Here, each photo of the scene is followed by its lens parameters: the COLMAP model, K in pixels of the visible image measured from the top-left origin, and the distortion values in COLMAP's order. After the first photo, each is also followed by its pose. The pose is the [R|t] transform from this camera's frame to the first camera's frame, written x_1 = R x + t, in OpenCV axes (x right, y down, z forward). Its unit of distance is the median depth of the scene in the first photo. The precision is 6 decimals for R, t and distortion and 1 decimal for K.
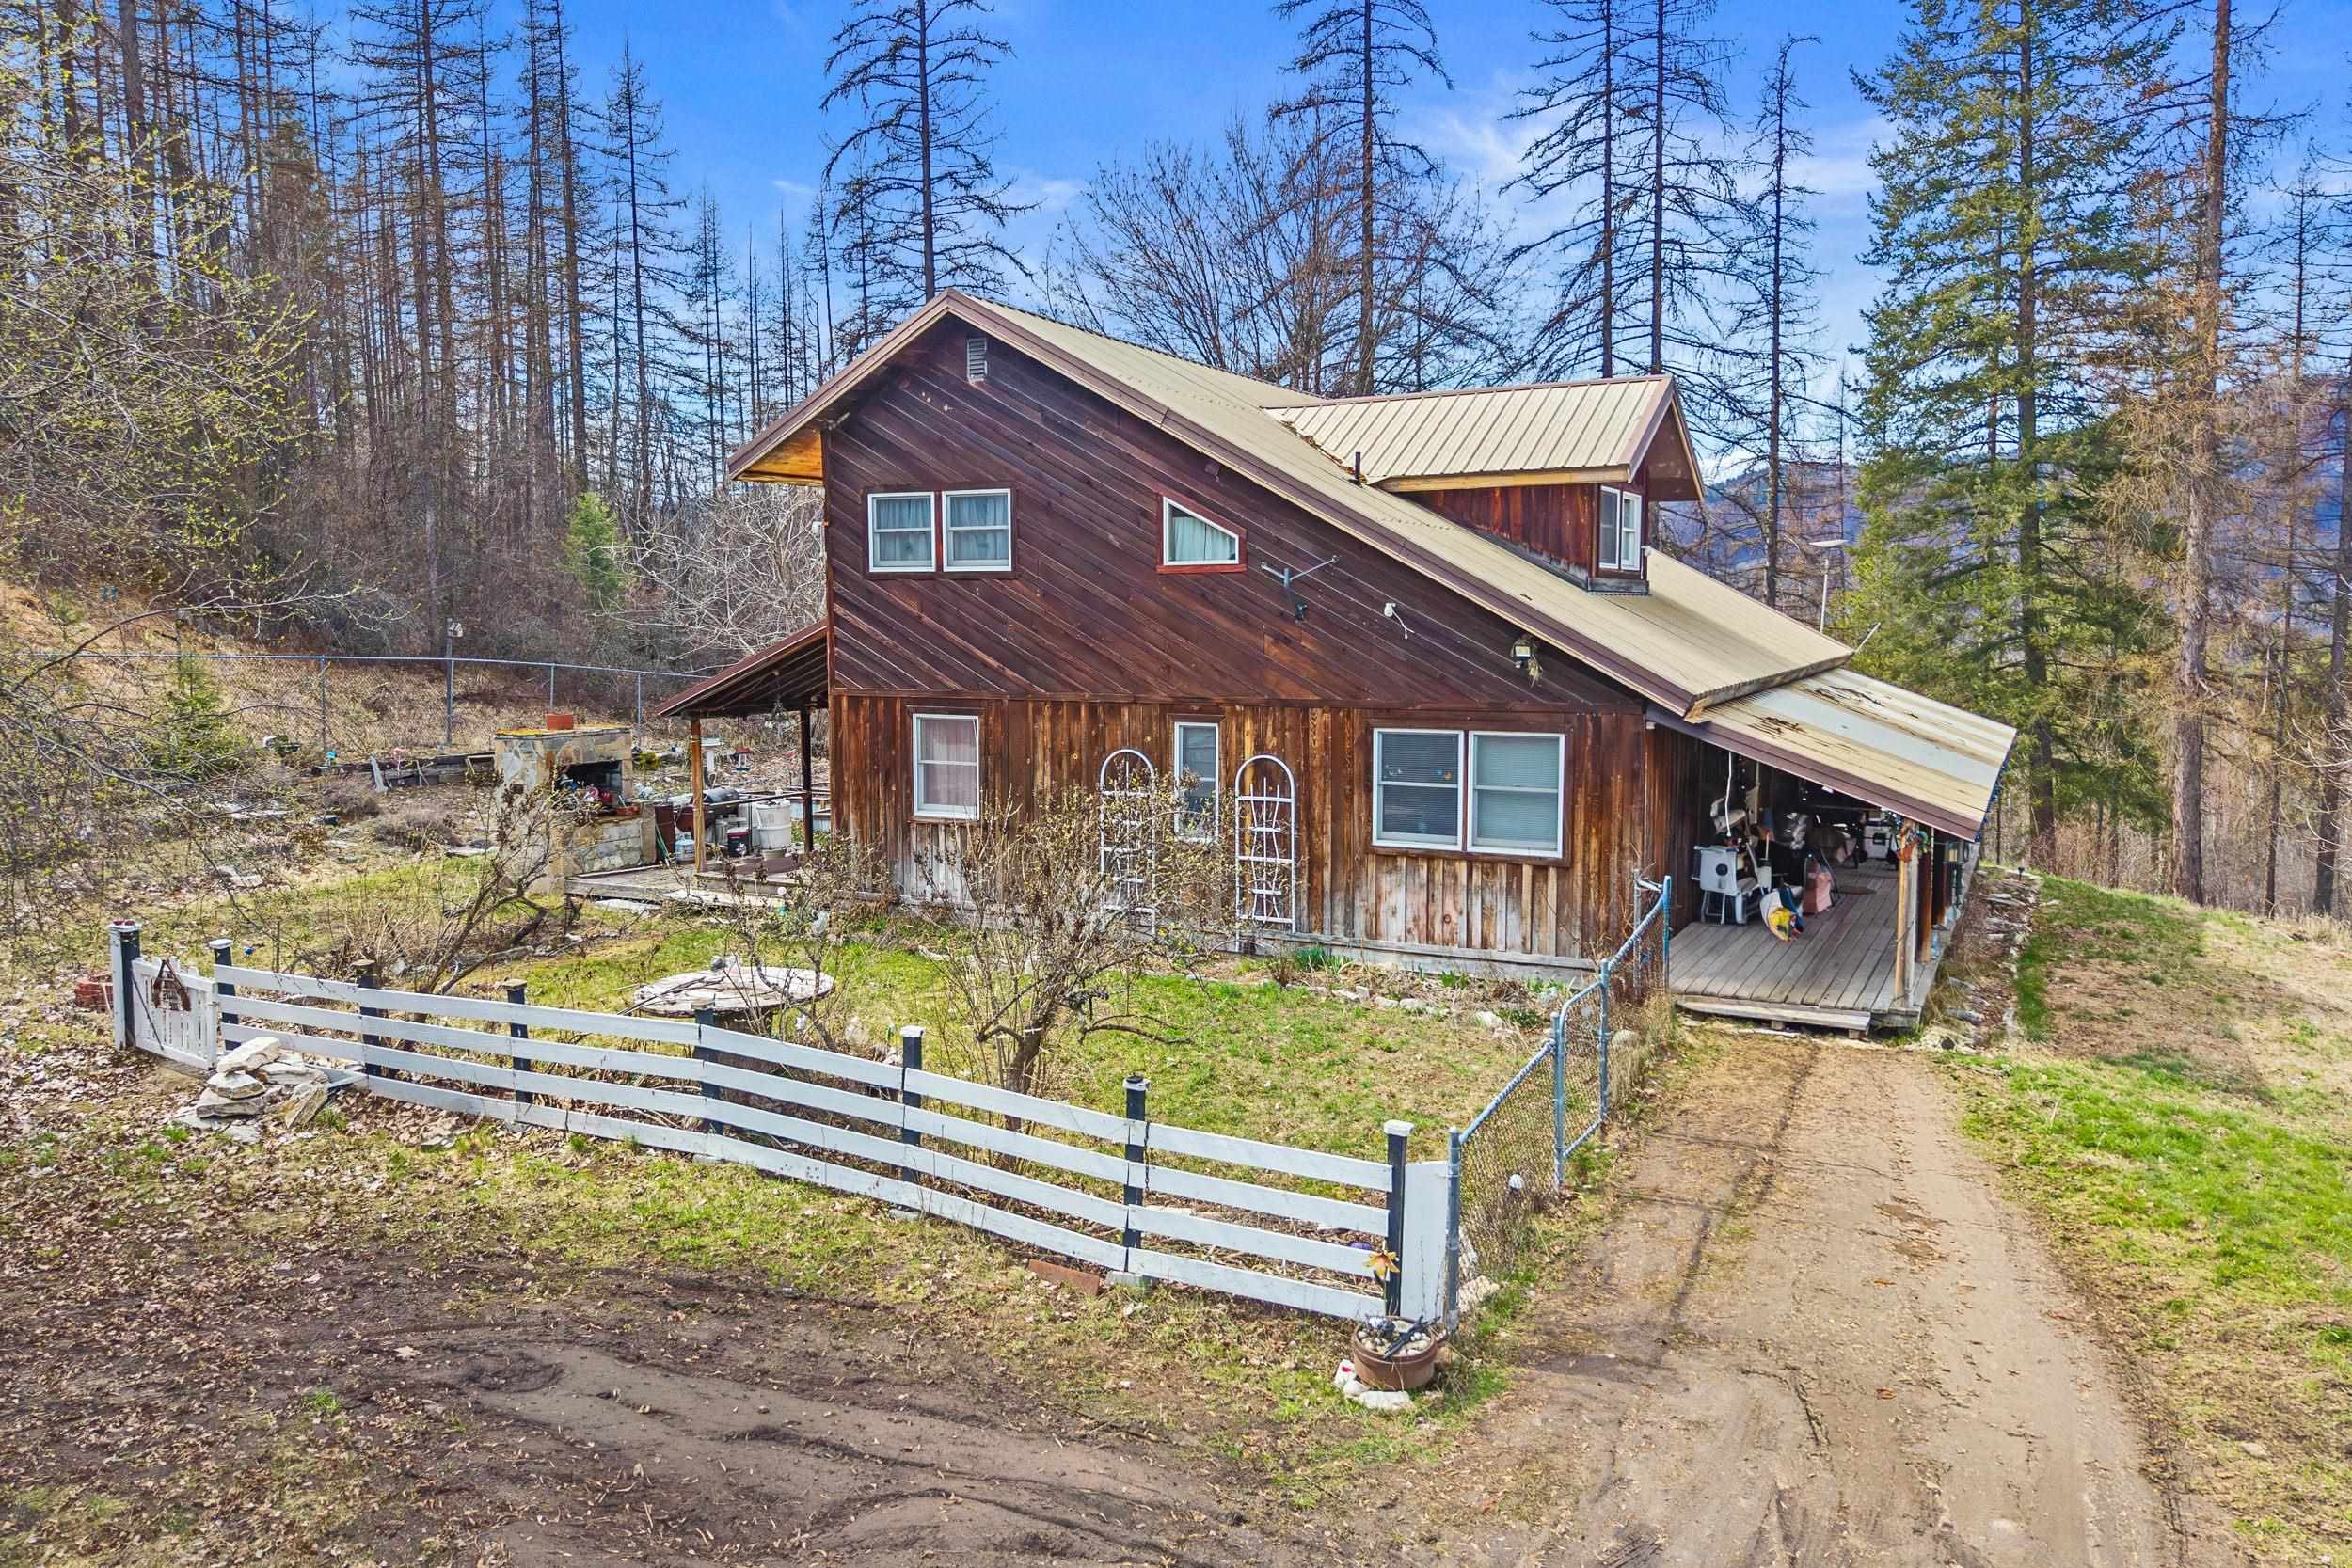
lens RADIAL K [[1872.0, 0, 1174.6], [0, 1872.0, 839.4], [0, 0, 1]] dist [-0.008142, 0.083327]
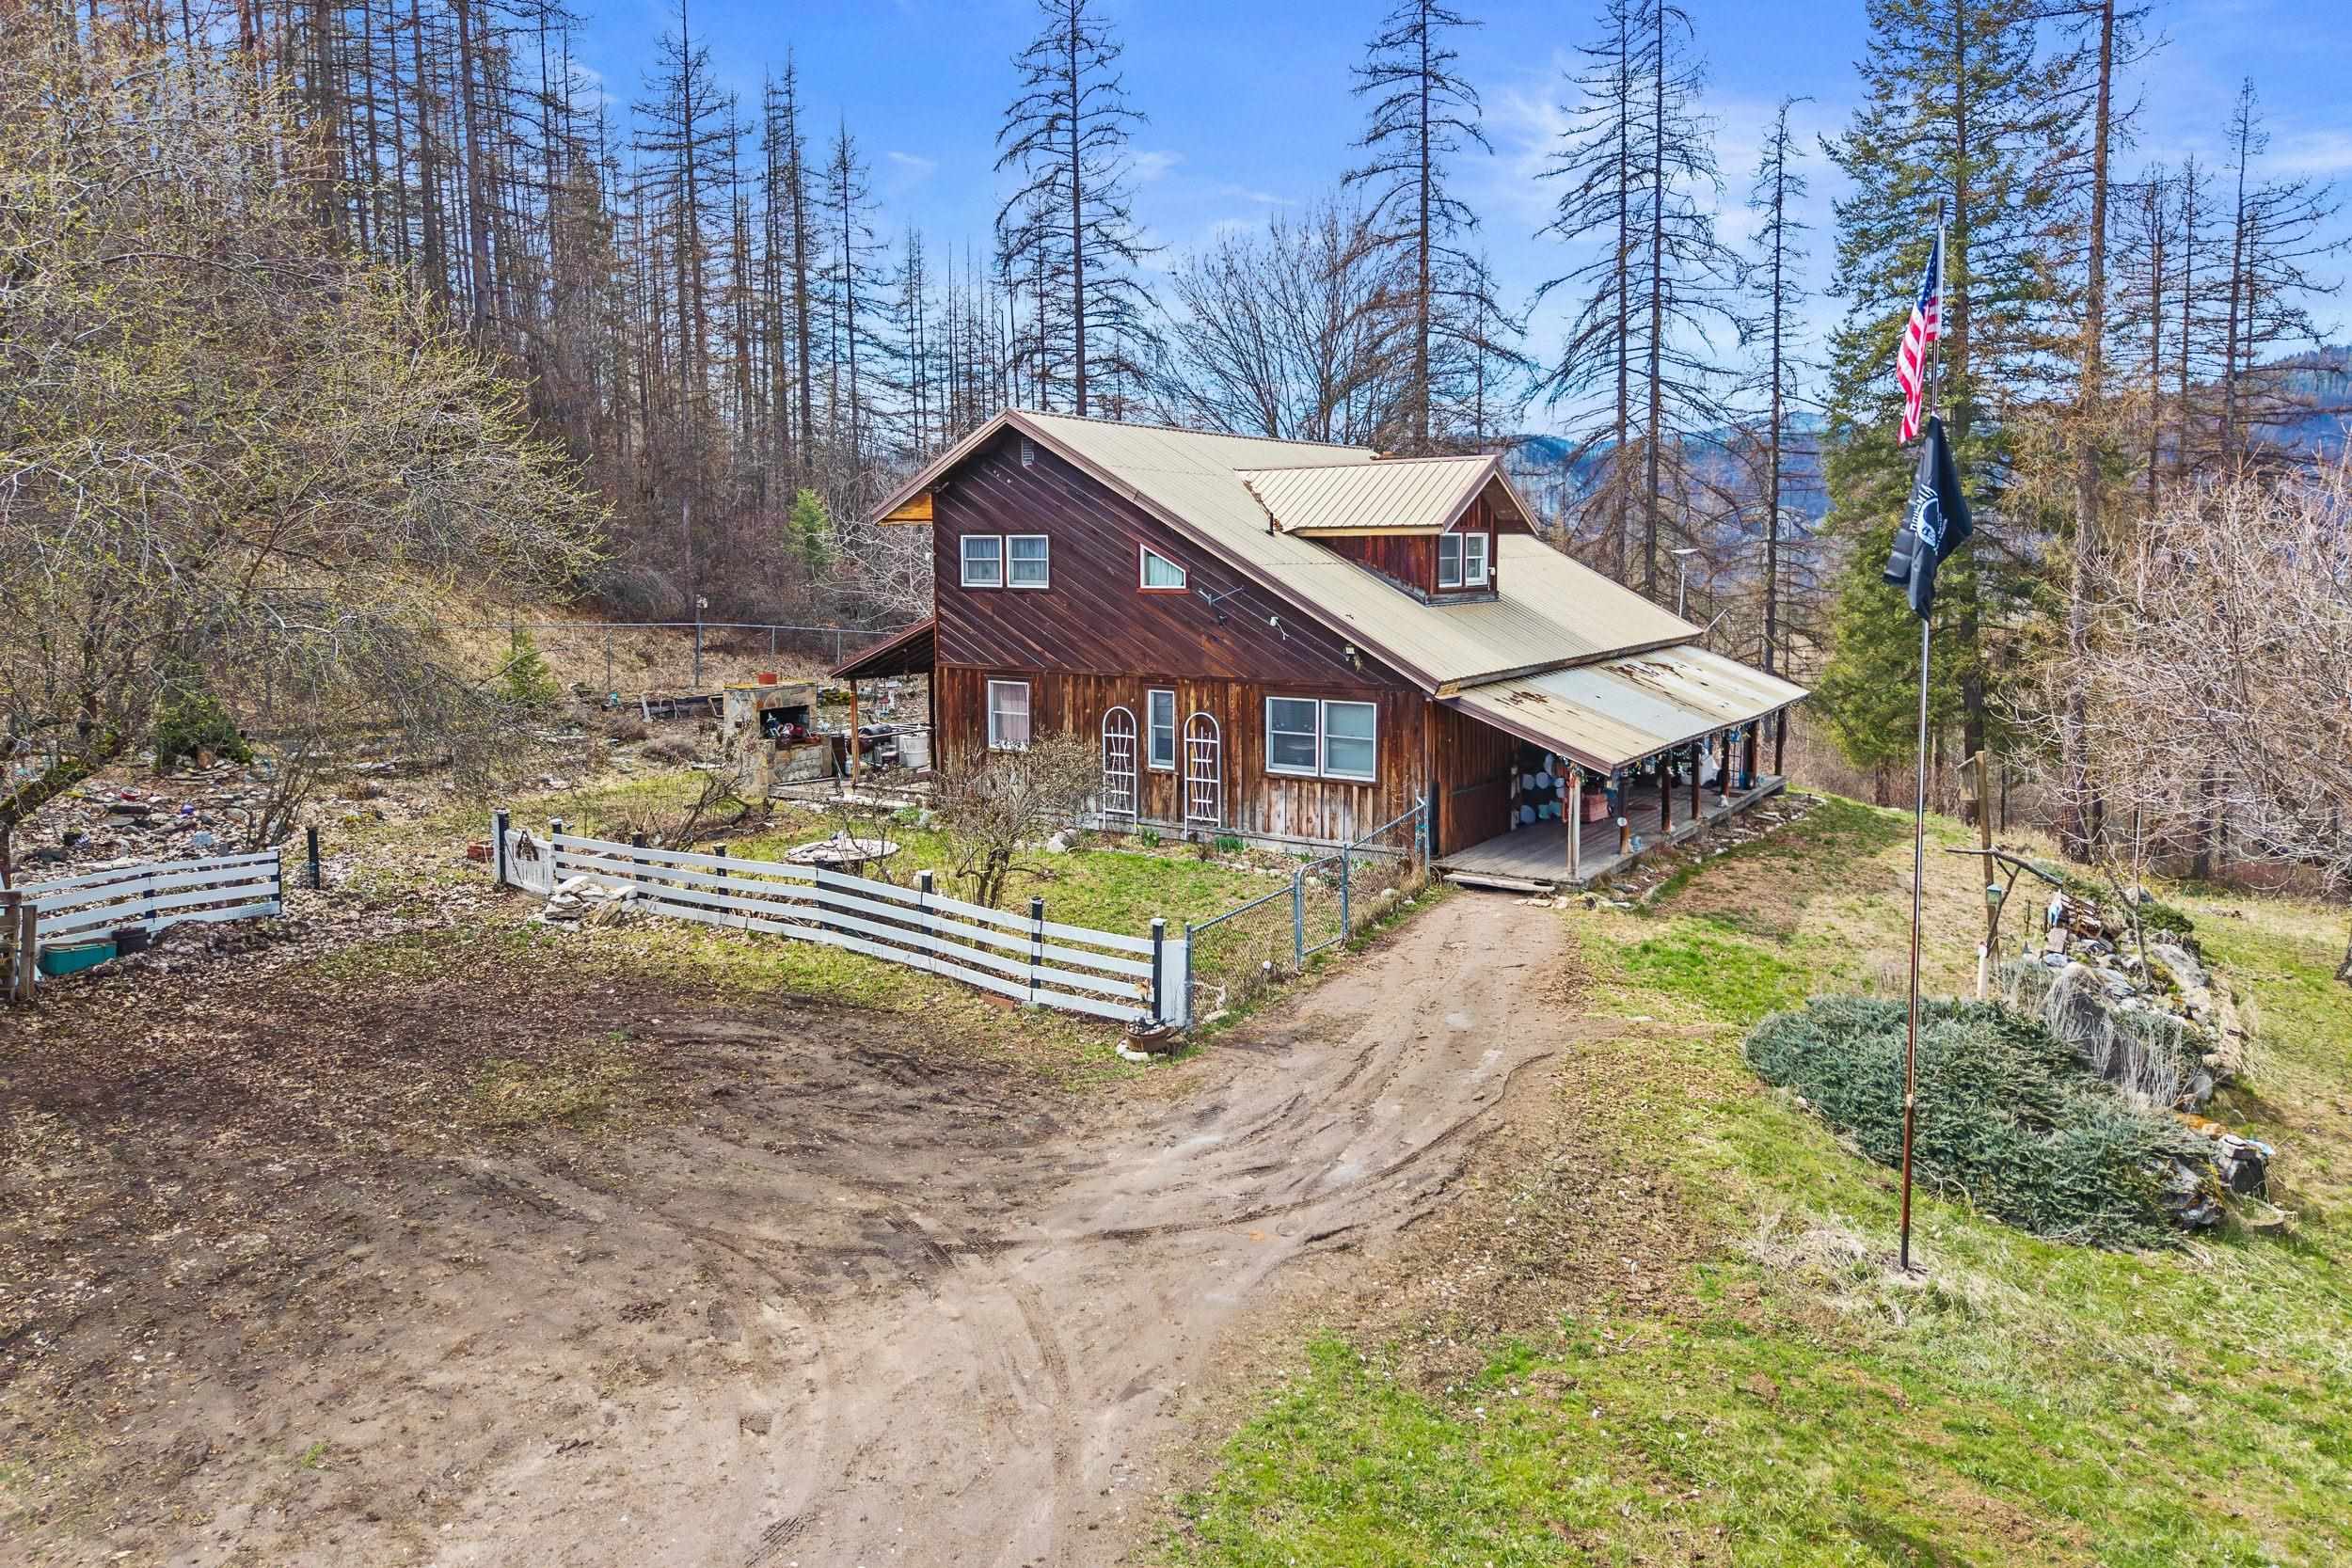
lens RADIAL K [[1632.2, 0, 1176.0], [0, 1632.2, 784.0], [0, 0, 1]] dist [0.036449, -0.000034]
pose [[0.995893, 0.013933, -0.089454, 0.134618], [-0.012494, 0.999784, 0.016629, -0.007407], [0.089667, -0.015443, 0.995852, -0.312940]]
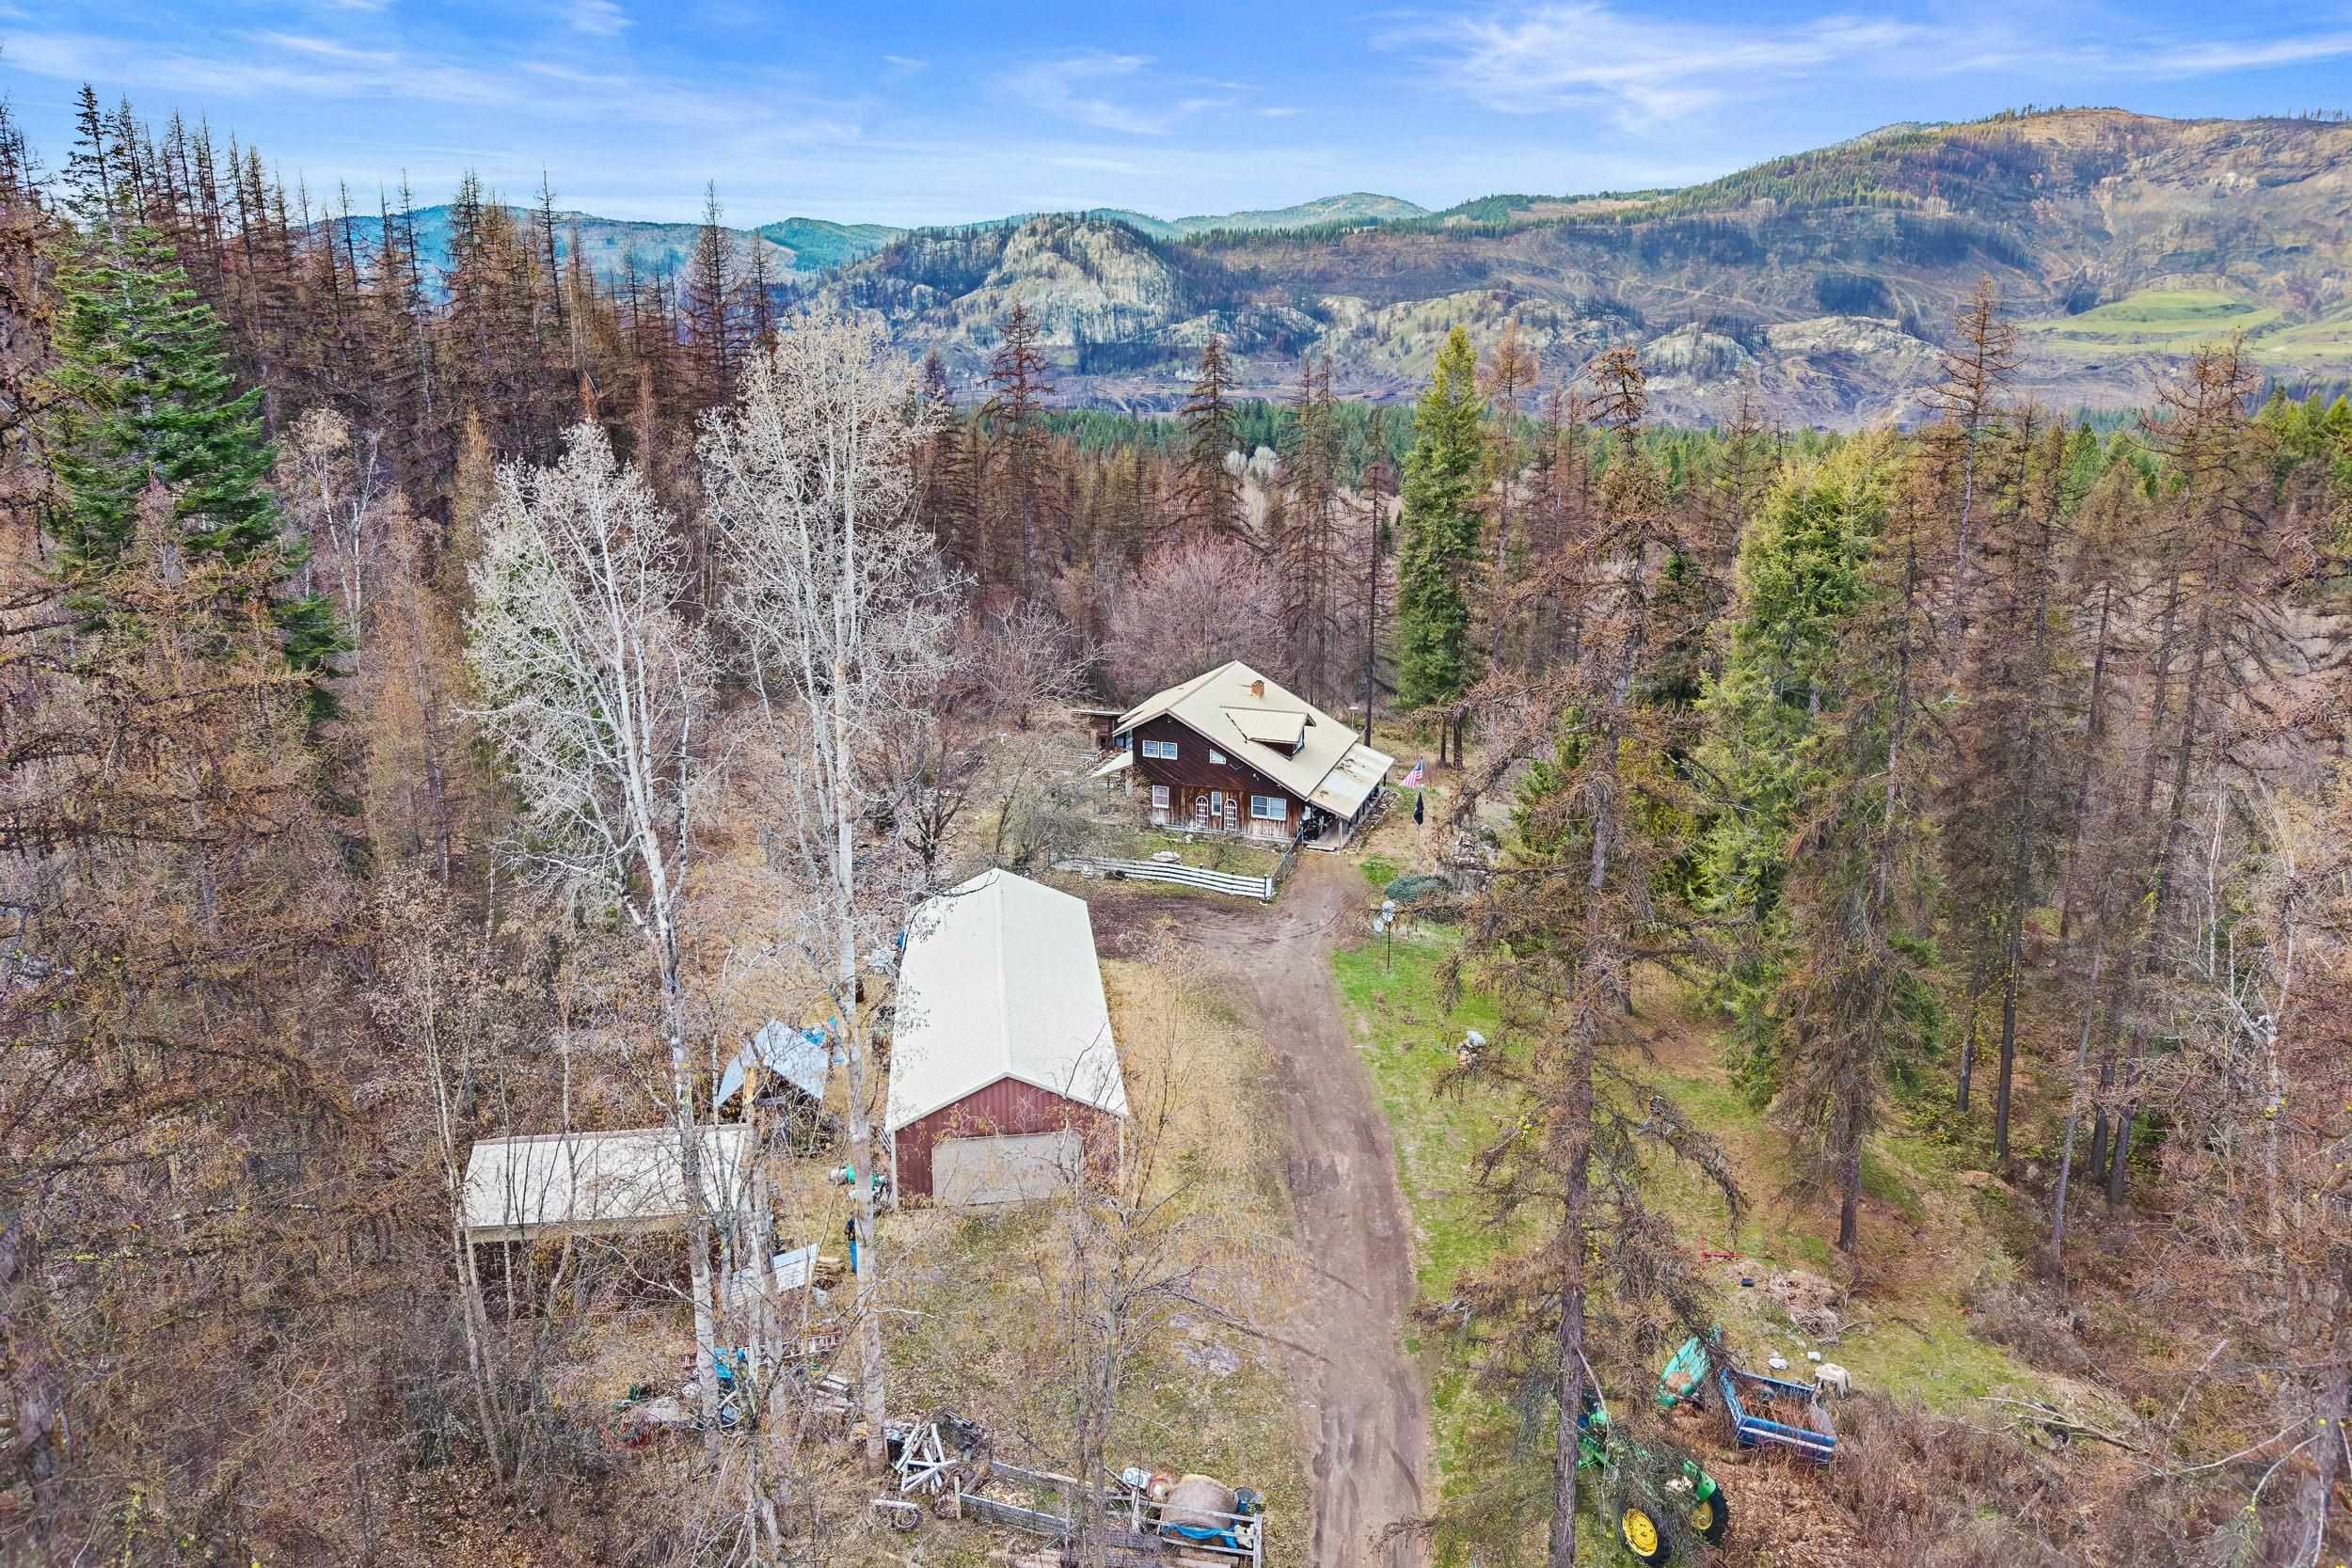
lens RADIAL K [[1632.2, 0, 1176.0], [0, 1632.2, 784.0], [0, 0, 1]] dist [0.036449, -0.000034]
pose [[0.992456, -0.038381, 0.116440, -0.573933], [0.021676, 0.989704, 0.141477, -0.667093], [-0.120671, -0.137886, 0.983070, -3.145879]]
